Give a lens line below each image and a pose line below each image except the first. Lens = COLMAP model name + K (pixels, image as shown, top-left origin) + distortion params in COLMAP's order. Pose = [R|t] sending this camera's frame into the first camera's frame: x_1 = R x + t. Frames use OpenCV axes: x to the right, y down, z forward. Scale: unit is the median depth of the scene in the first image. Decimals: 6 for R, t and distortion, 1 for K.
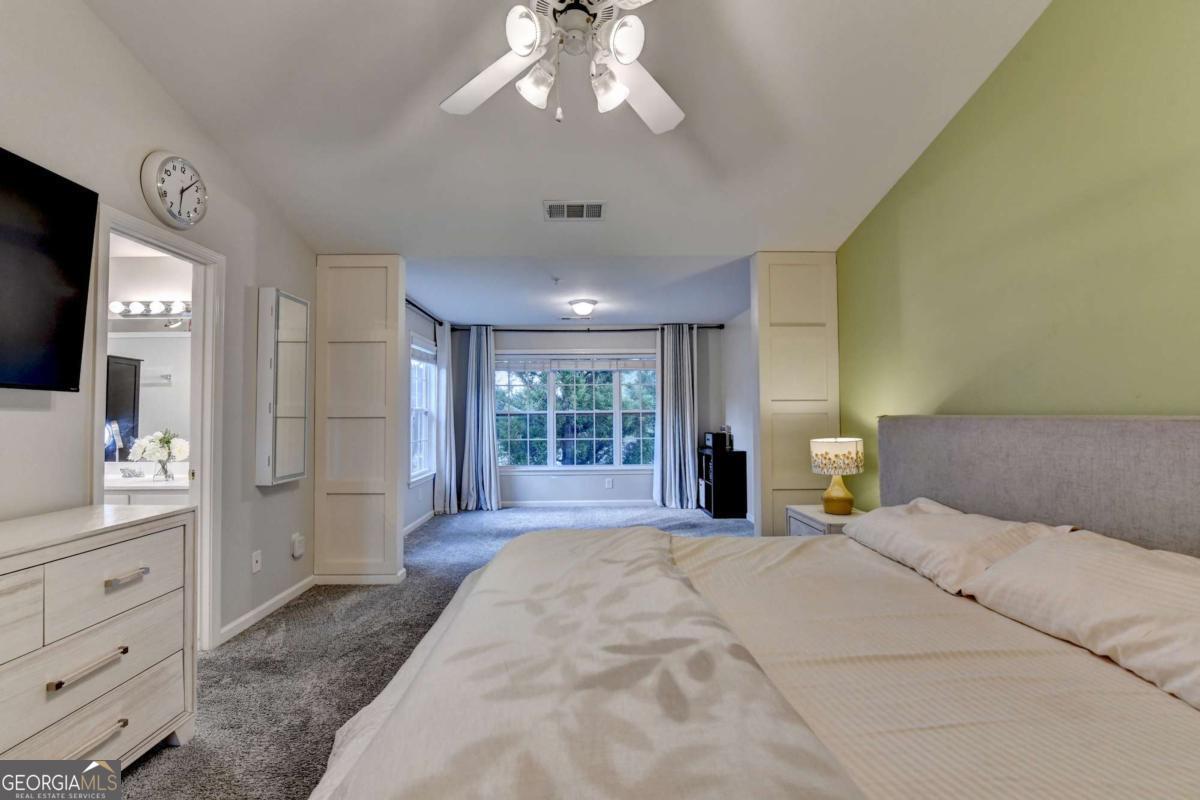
lens RADIAL K [[491.9, 0, 603.1], [0, 491.9, 404.3], [0, 0, 1]] dist [-0.002294, -0.009057]
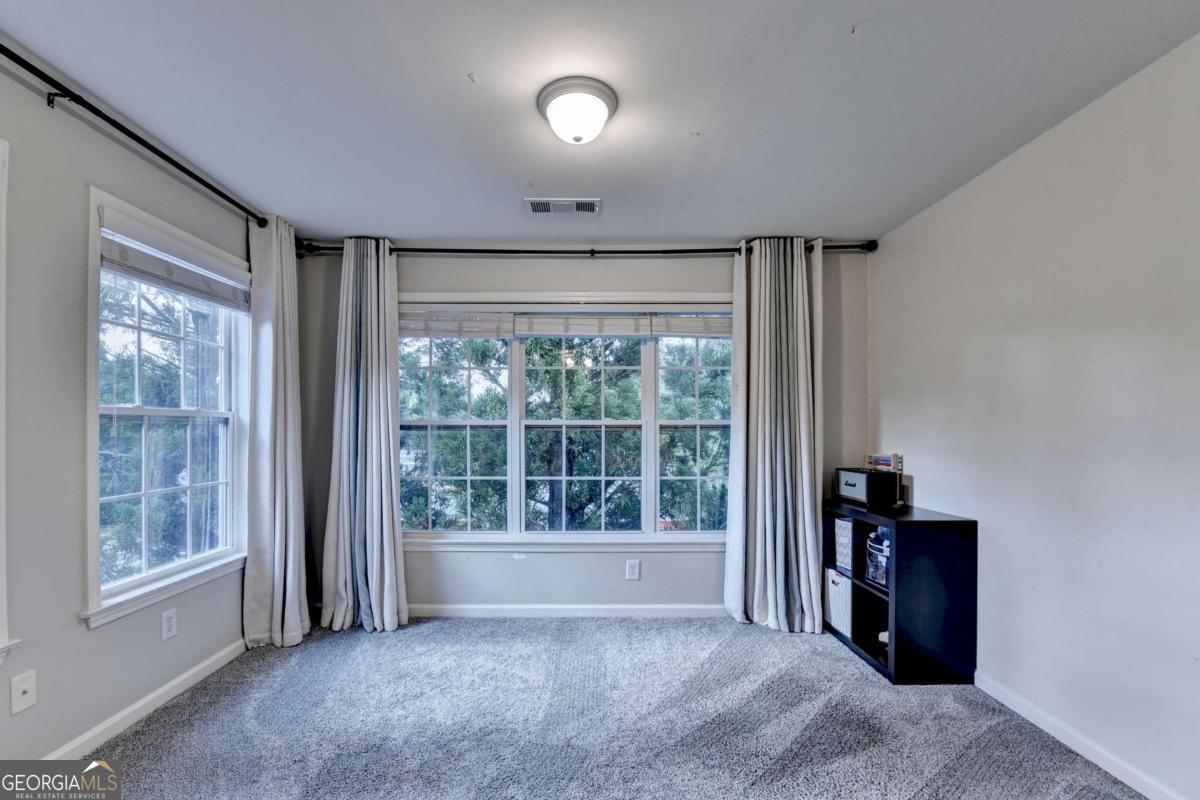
lens RADIAL K [[484.8, 0, 589.3], [0, 484.8, 429.2], [0, 0, 1]] dist [-0.017924, -0.000408]
pose [[0.999353, 0.007745, -0.035112, -0.016302], [-0.007034, 0.999769, 0.020329, 0.013205], [0.035261, -0.020069, 0.999177, 0.571895]]
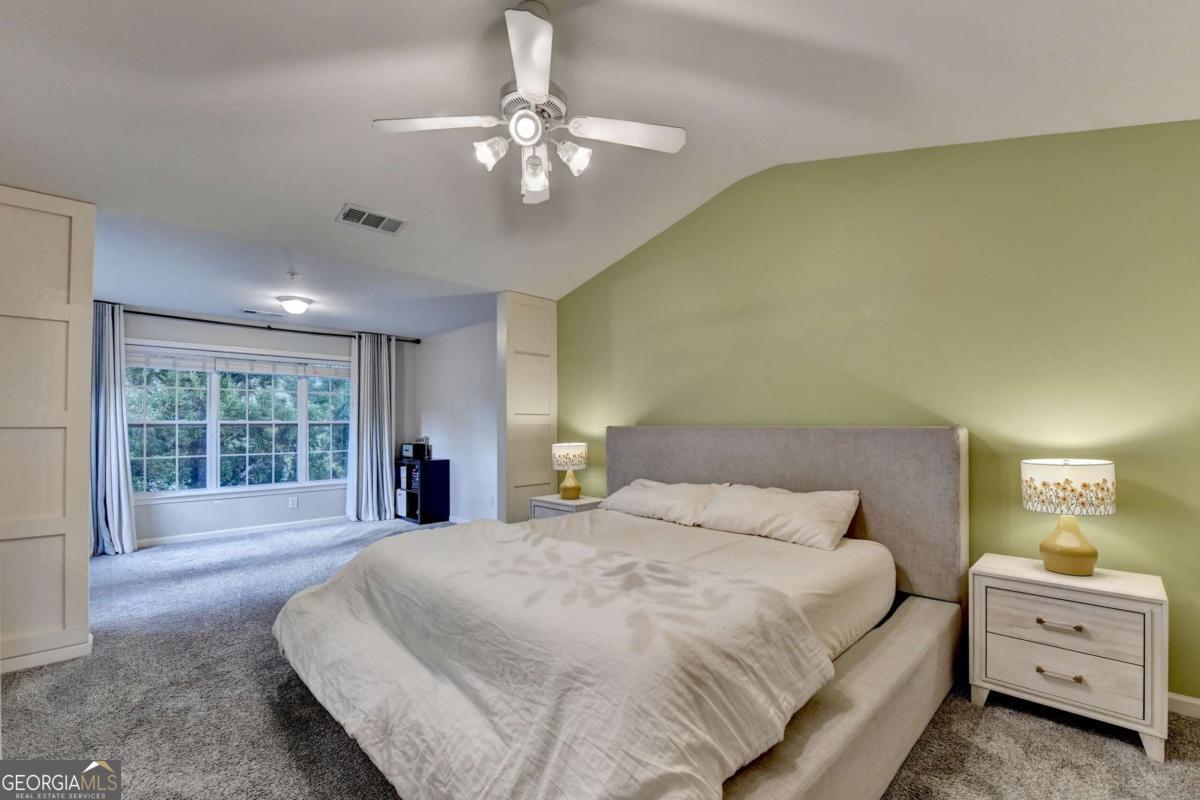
lens RADIAL K [[496.3, 0, 592.4], [0, 496.3, 420.3], [0, 0, 1]] dist [-0.016783, -0.000565]
pose [[0.733468, 0.011138, 0.679633, -0.216959], [-0.016020, 0.999871, 0.000904, 0.002084], [-0.679535, -0.011551, 0.733552, -0.021544]]
